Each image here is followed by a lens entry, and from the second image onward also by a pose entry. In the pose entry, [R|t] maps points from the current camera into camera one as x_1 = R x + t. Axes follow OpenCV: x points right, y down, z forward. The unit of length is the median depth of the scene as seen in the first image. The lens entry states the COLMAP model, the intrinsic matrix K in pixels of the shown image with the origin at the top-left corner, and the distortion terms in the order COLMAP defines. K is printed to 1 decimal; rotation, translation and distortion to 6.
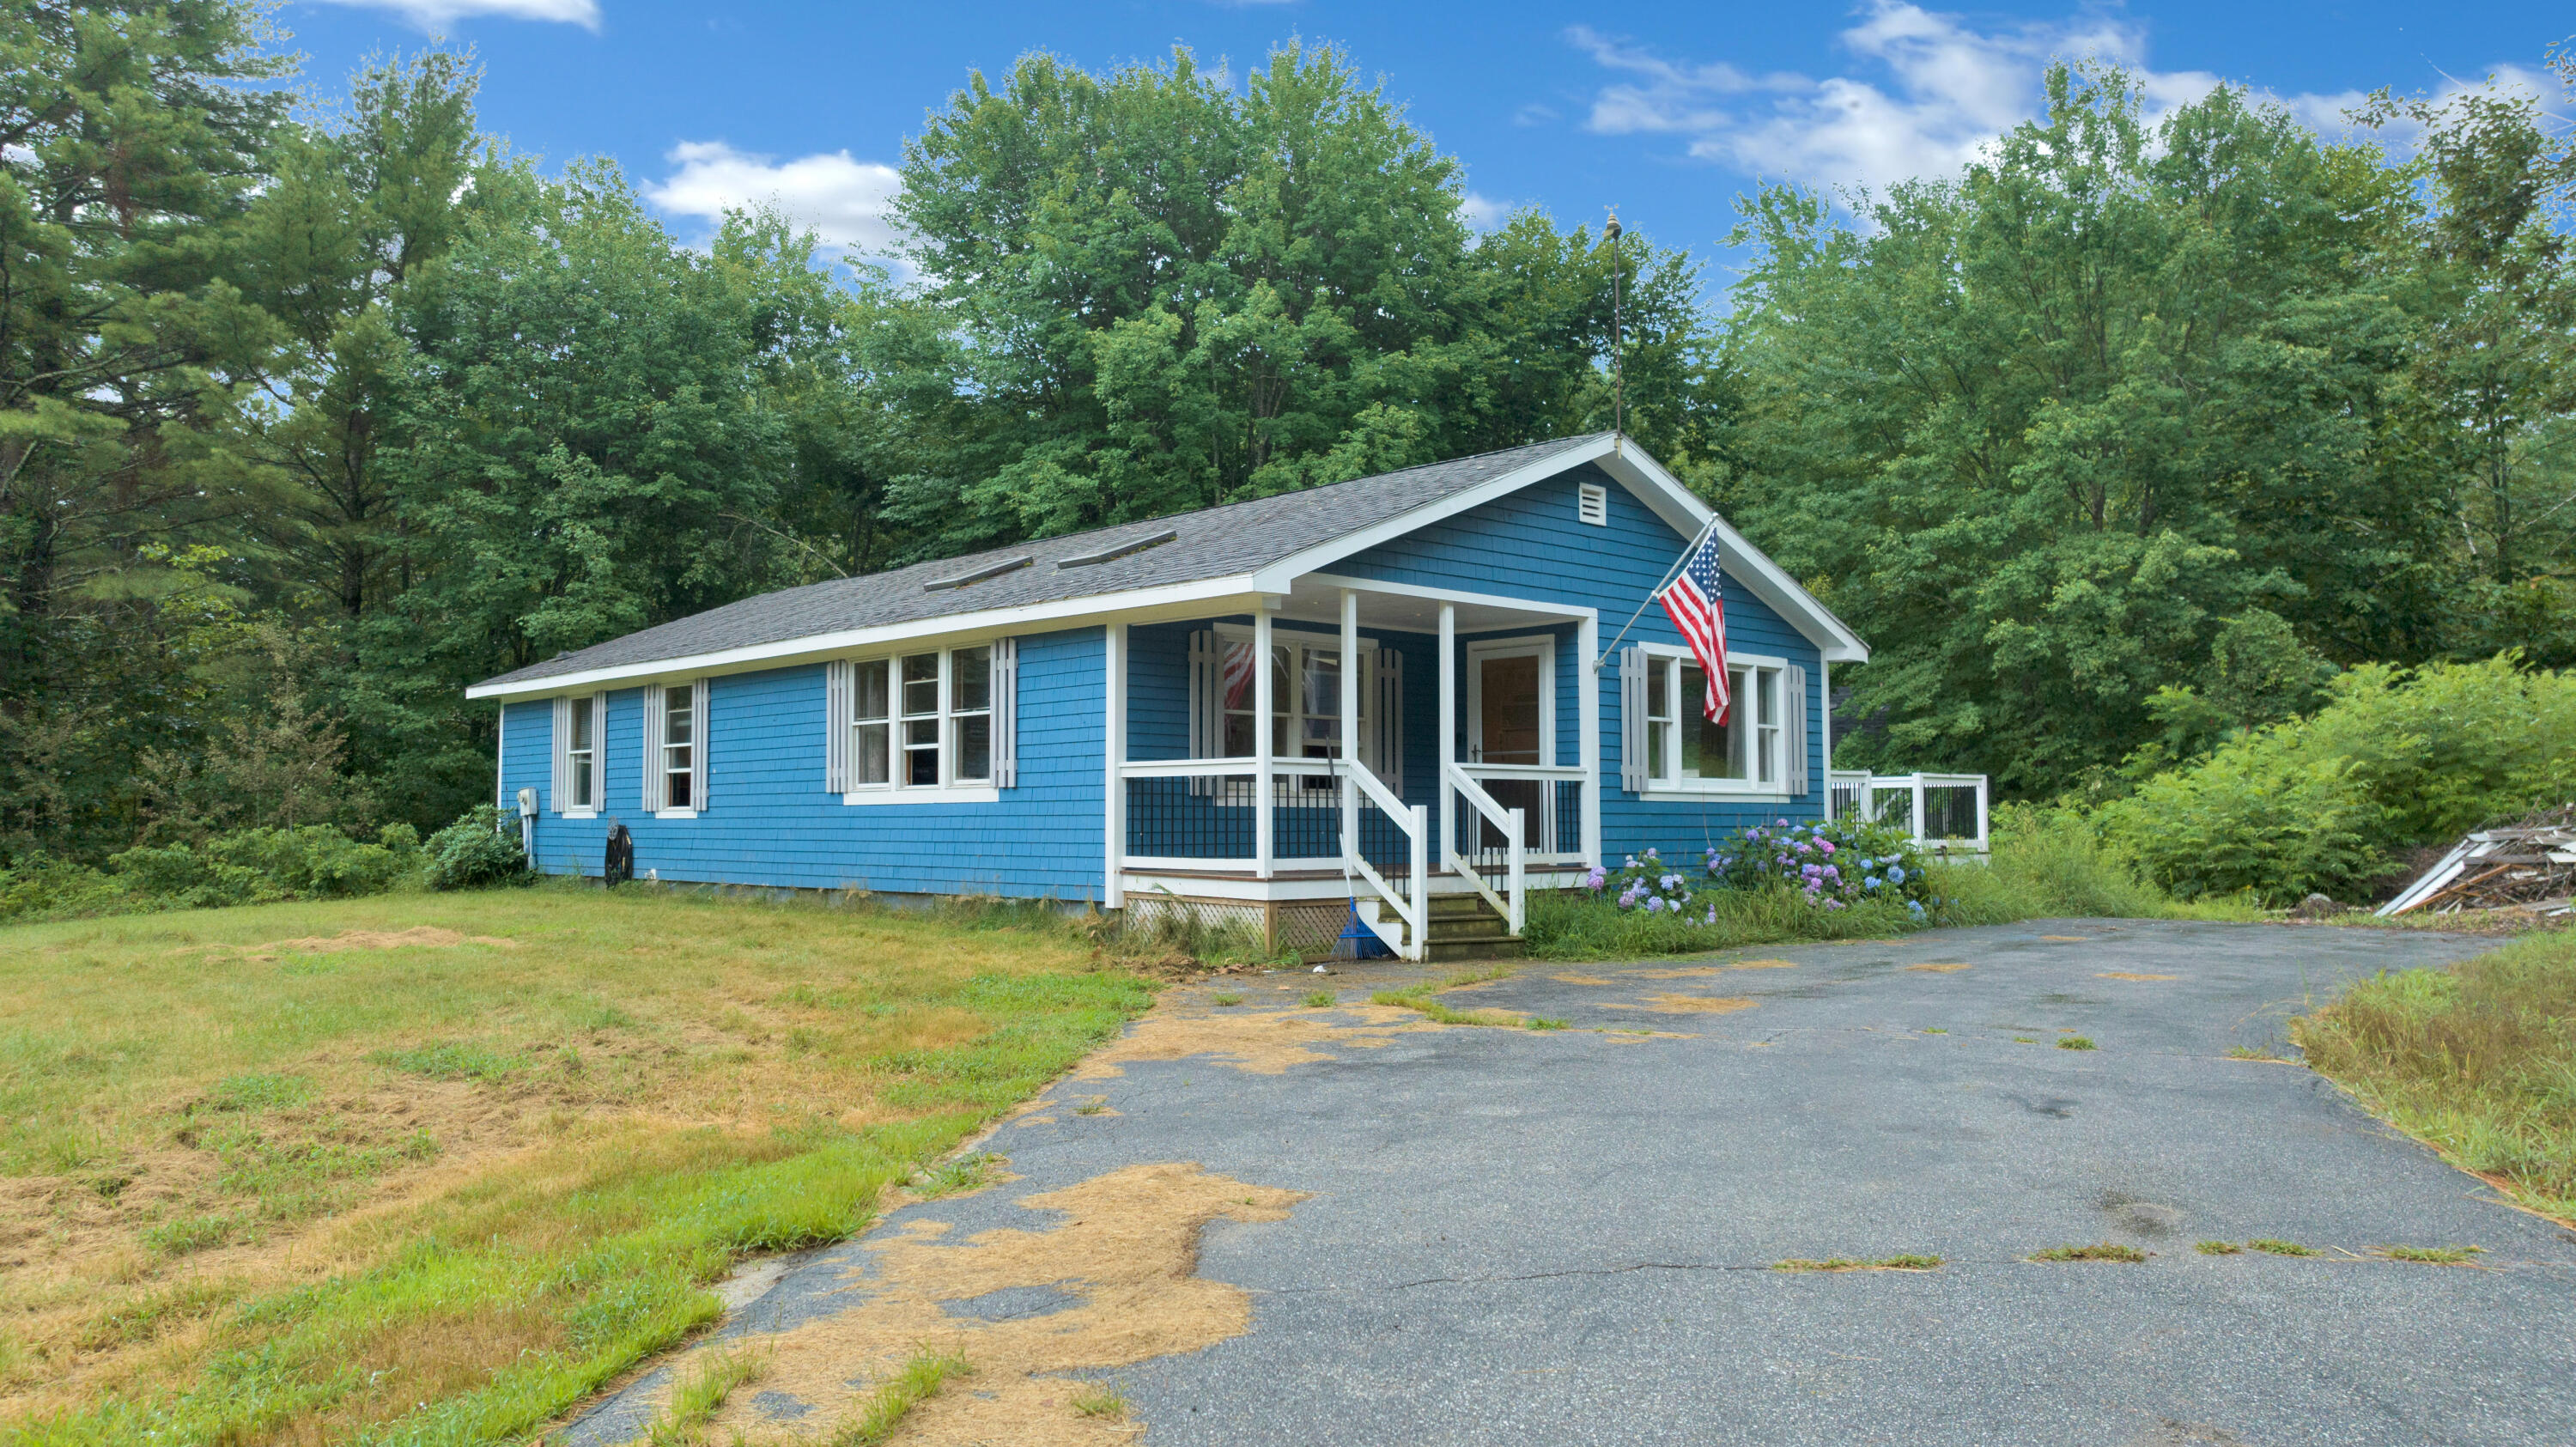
lens RADIAL K [[1826.9, 0, 1288.8], [0, 1826.9, 730.7], [0, 0, 1]] dist [-0.035944, 0.022478]
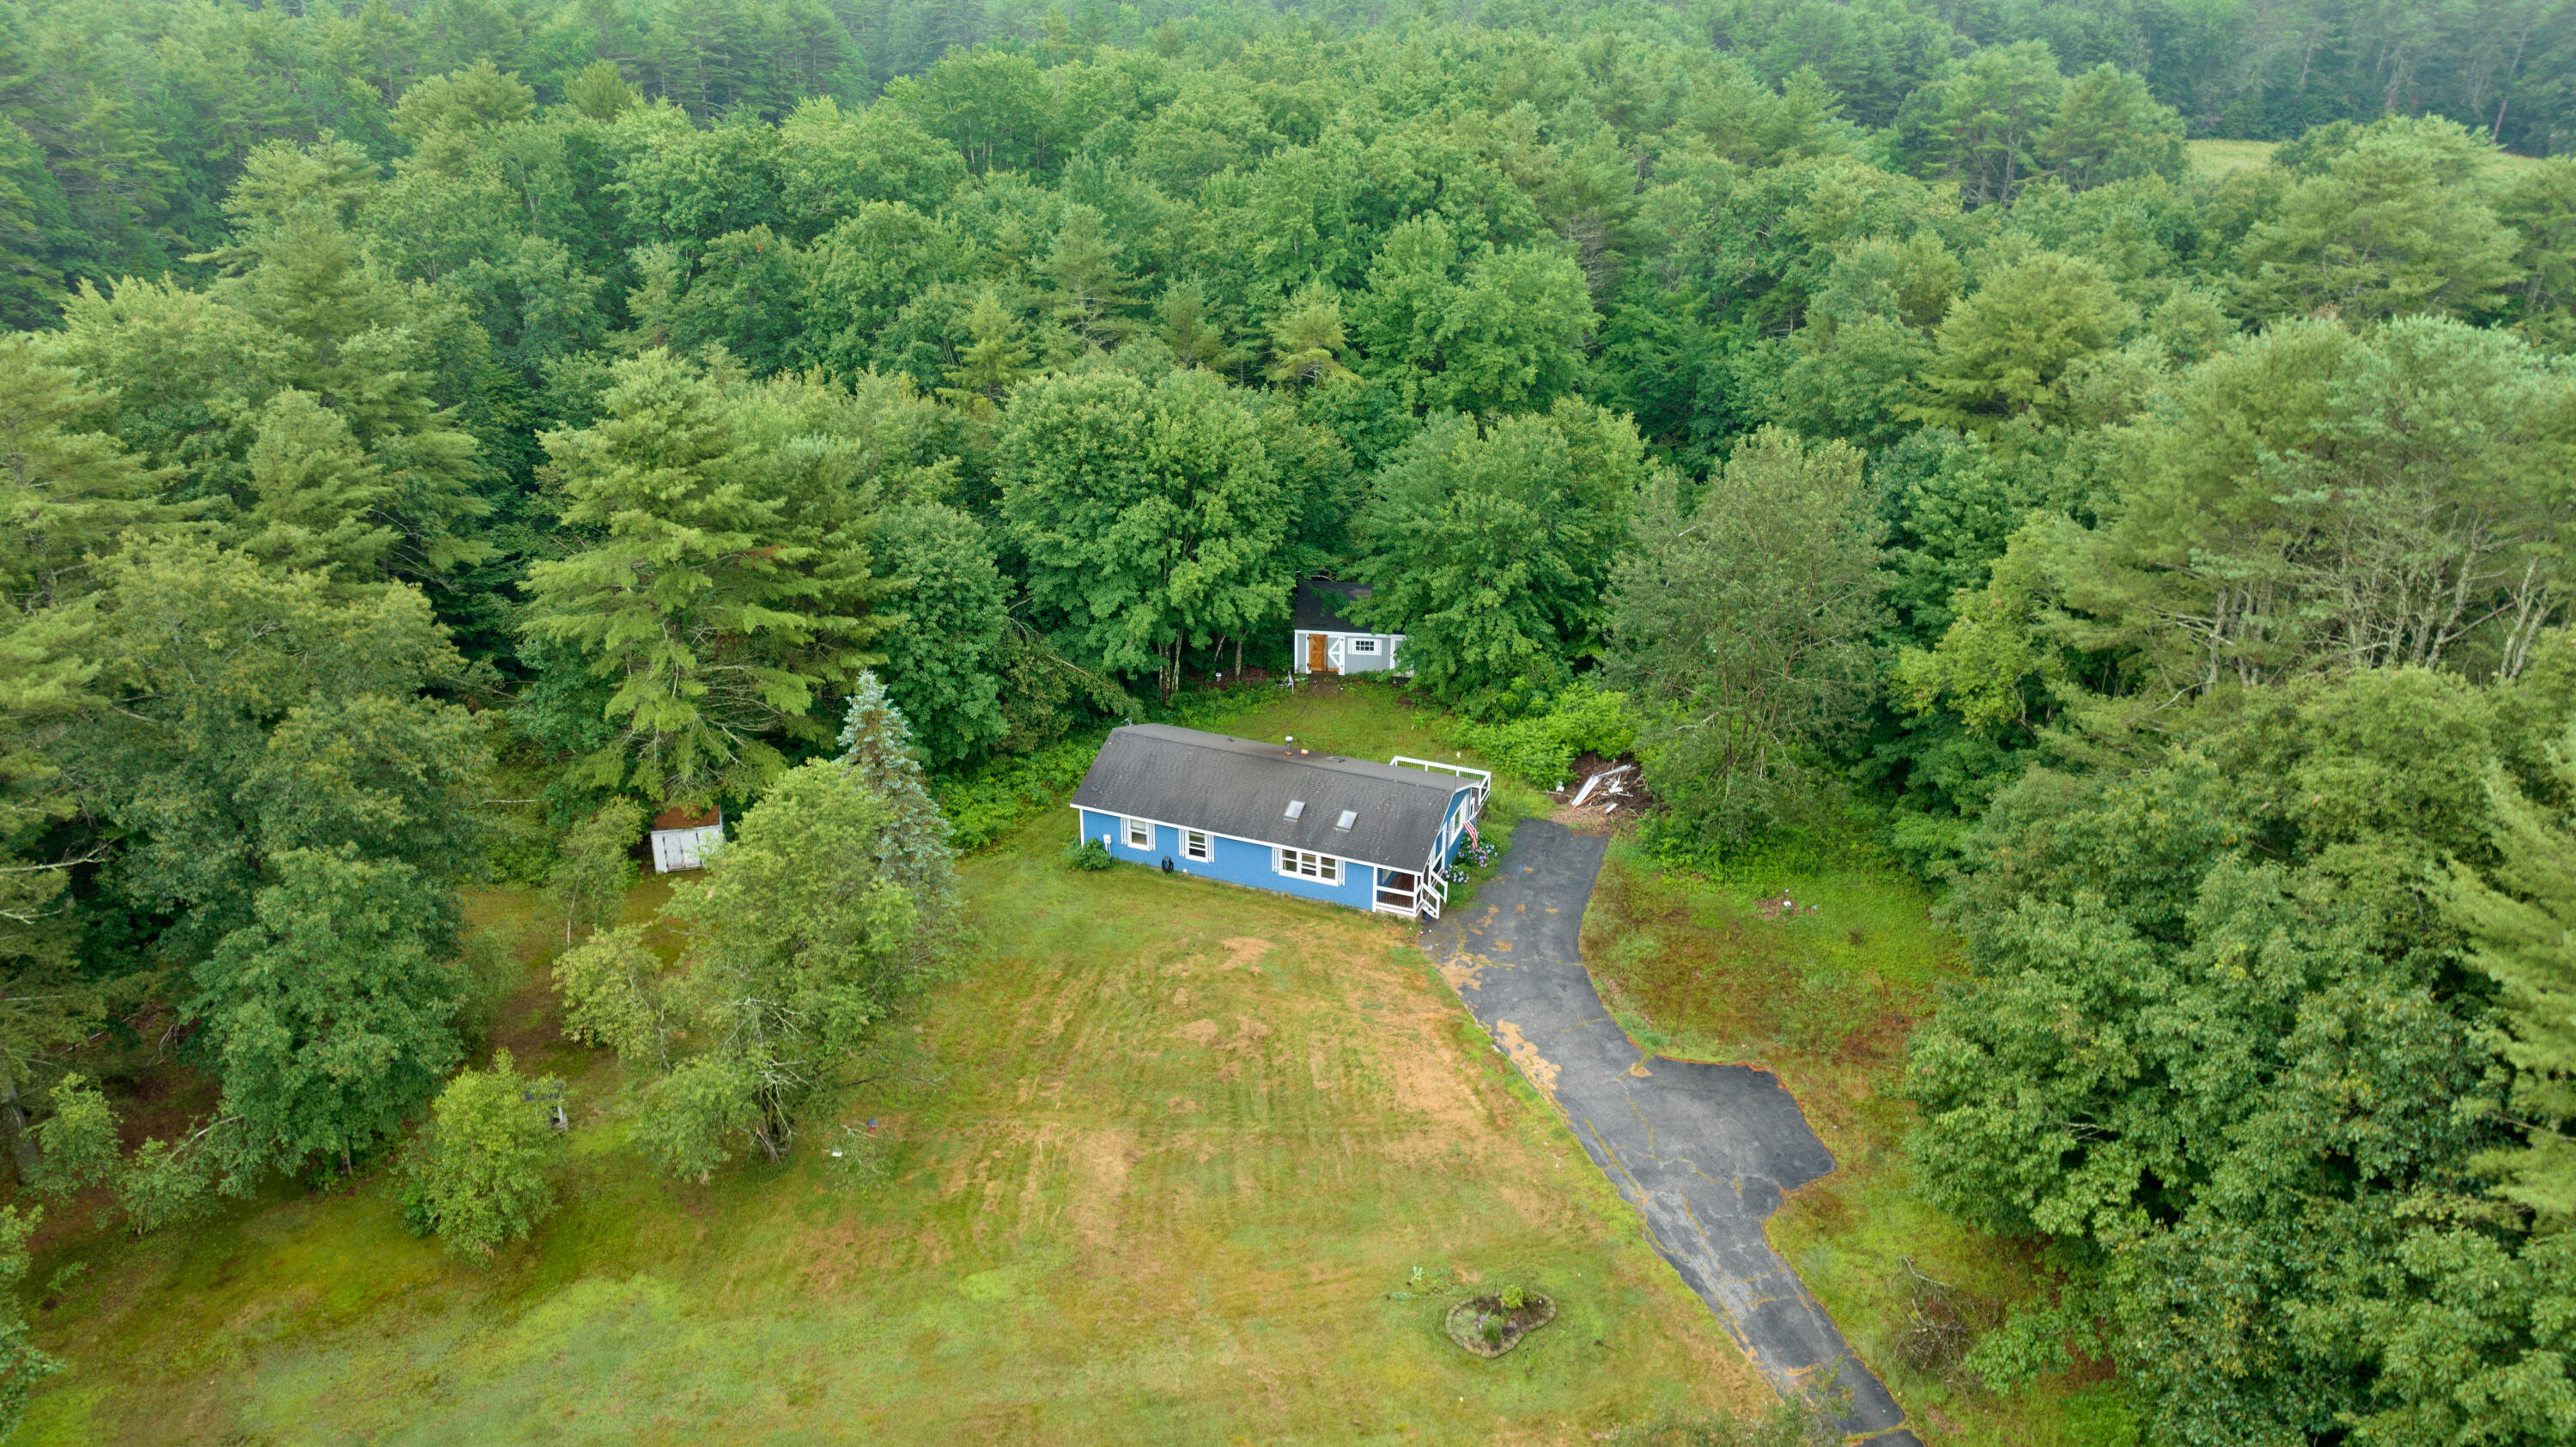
lens RADIAL K [[1826.9, 0, 1291.9], [0, 1826.9, 730.3], [0, 0, 1]] dist [-0.035944, 0.022478]
pose [[0.900510, -0.180960, 0.395394, -1.914645], [-0.031354, 0.879905, 0.474114, -2.372119], [-0.433704, -0.439341, 0.786689, -2.320599]]
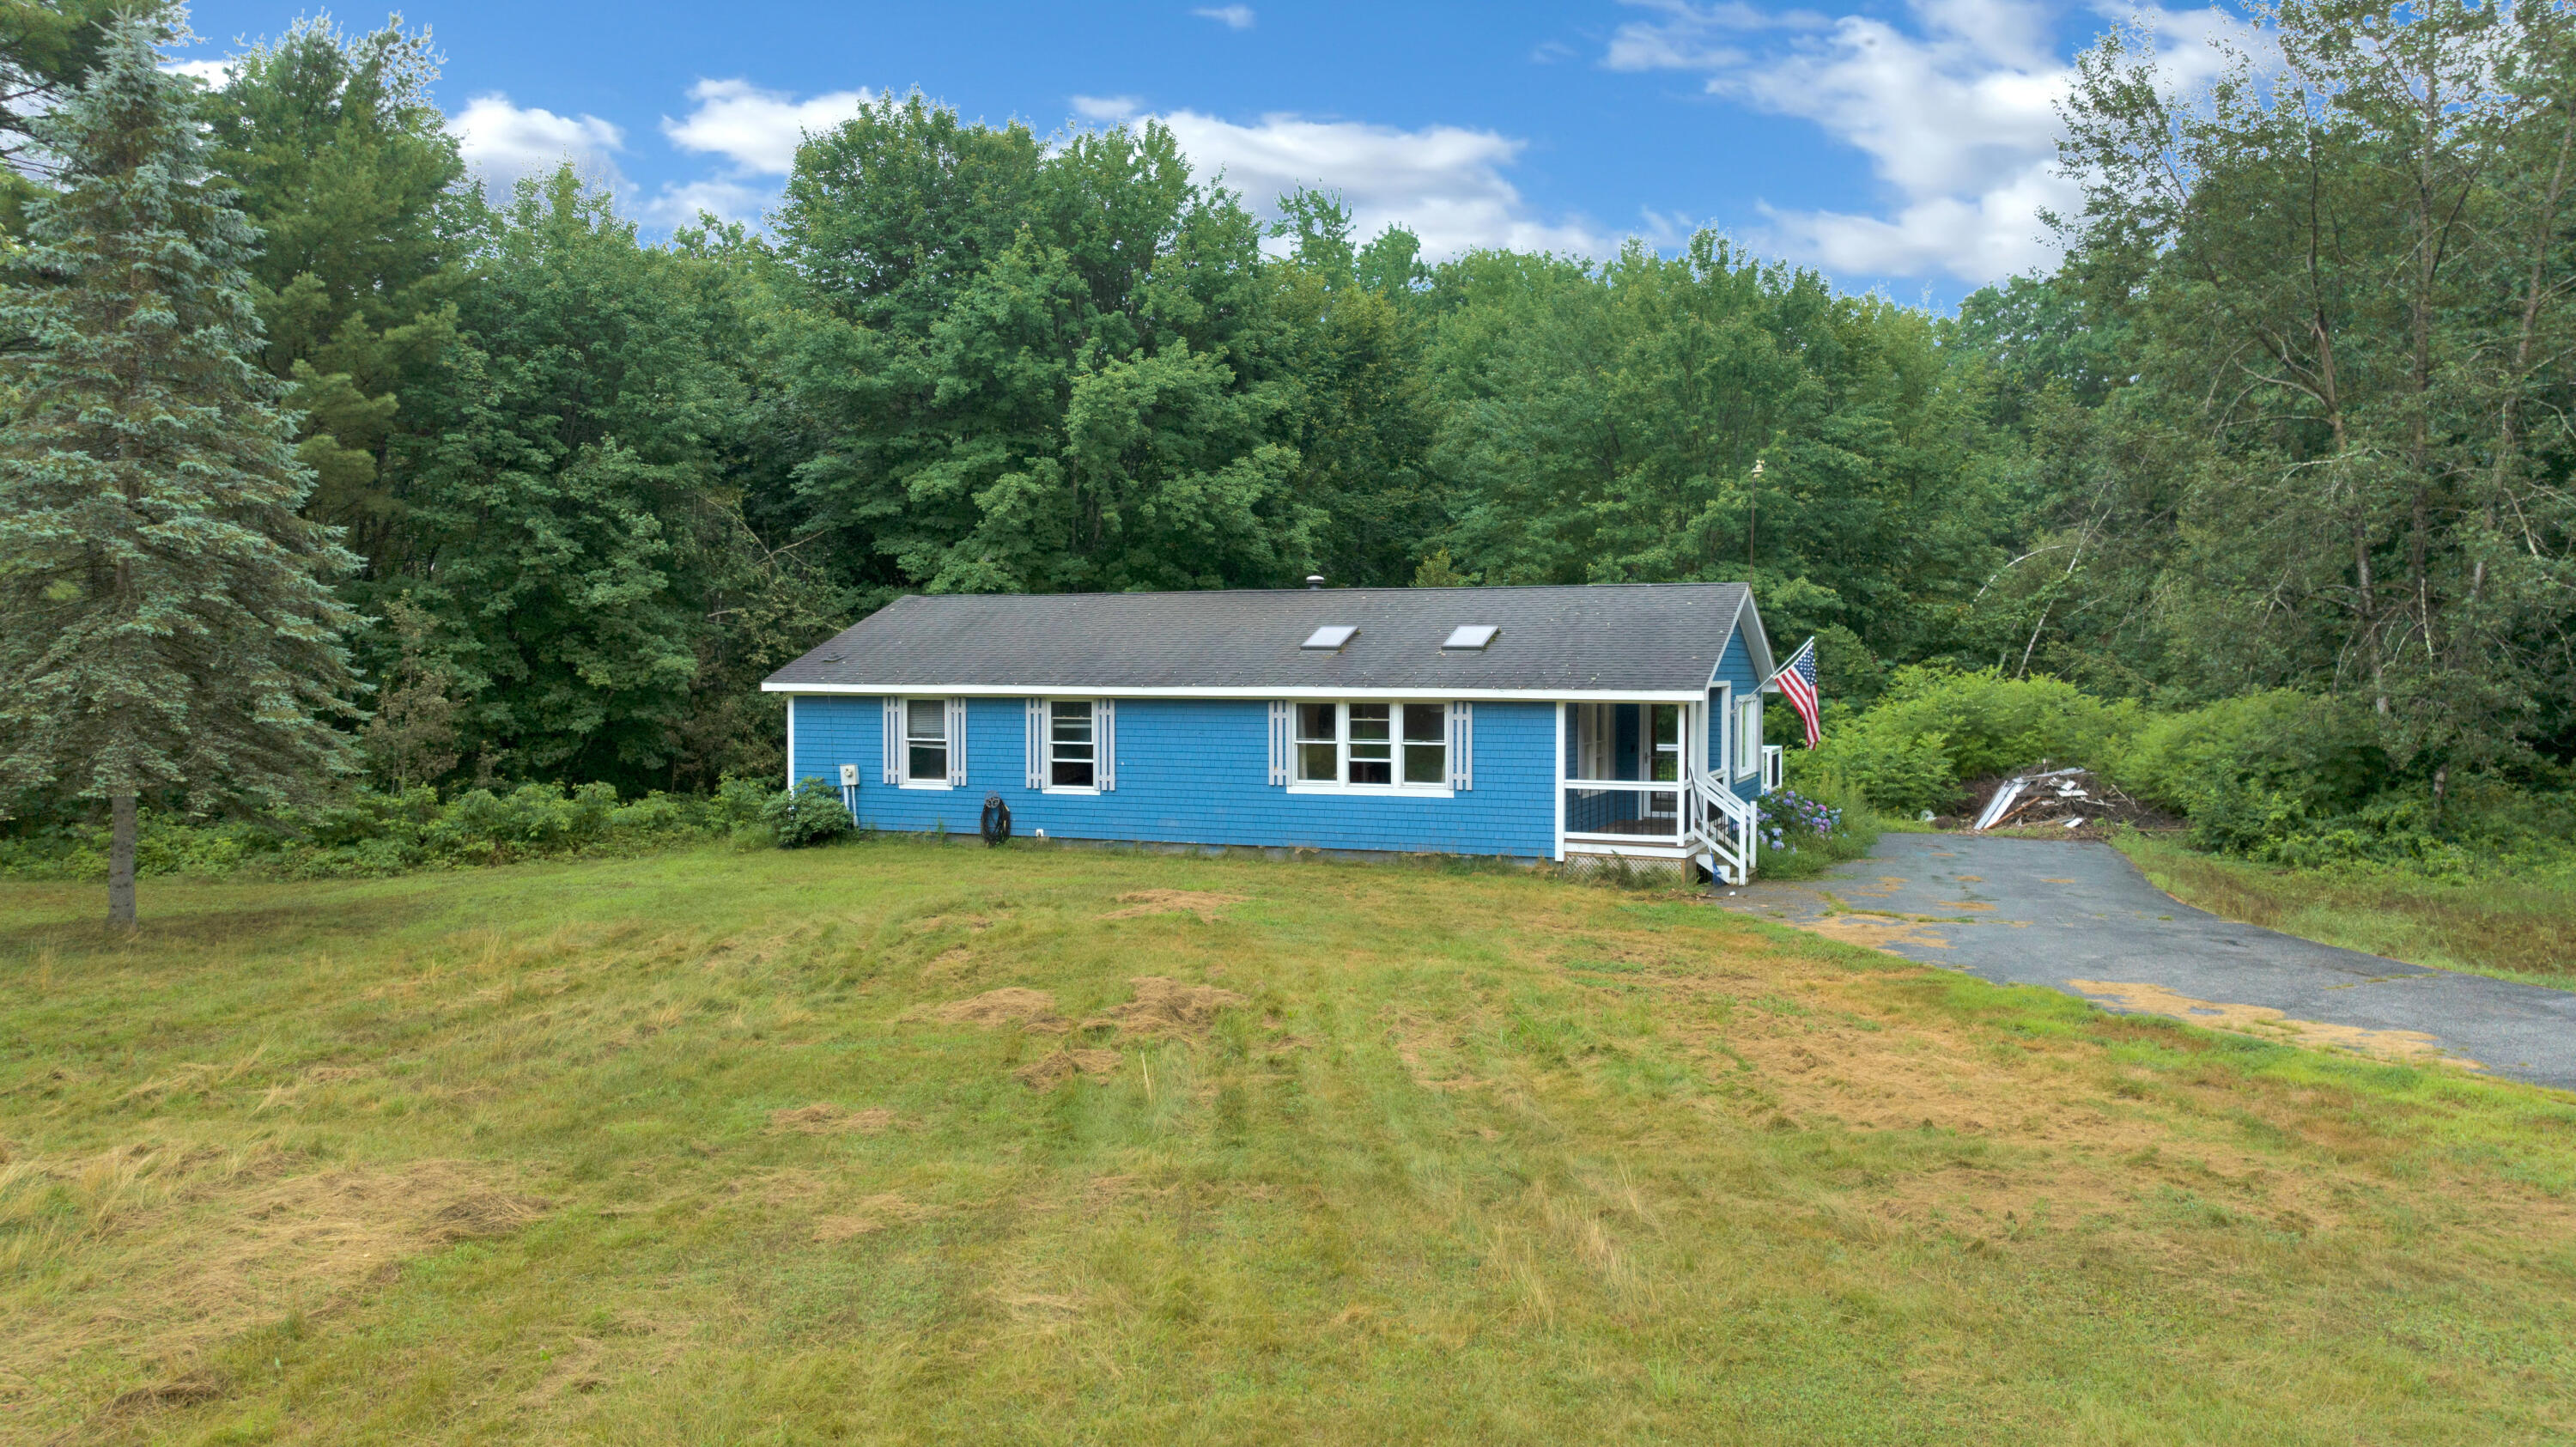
lens RADIAL K [[1826.9, 0, 1292.1], [0, 1826.9, 721.1], [0, 0, 1]] dist [-0.035944, 0.022478]
pose [[0.907983, -0.008566, 0.418920, -0.923072], [-0.024748, 0.996949, 0.074025, -0.141076], [-0.418276, -0.077581, 0.905001, -0.425749]]
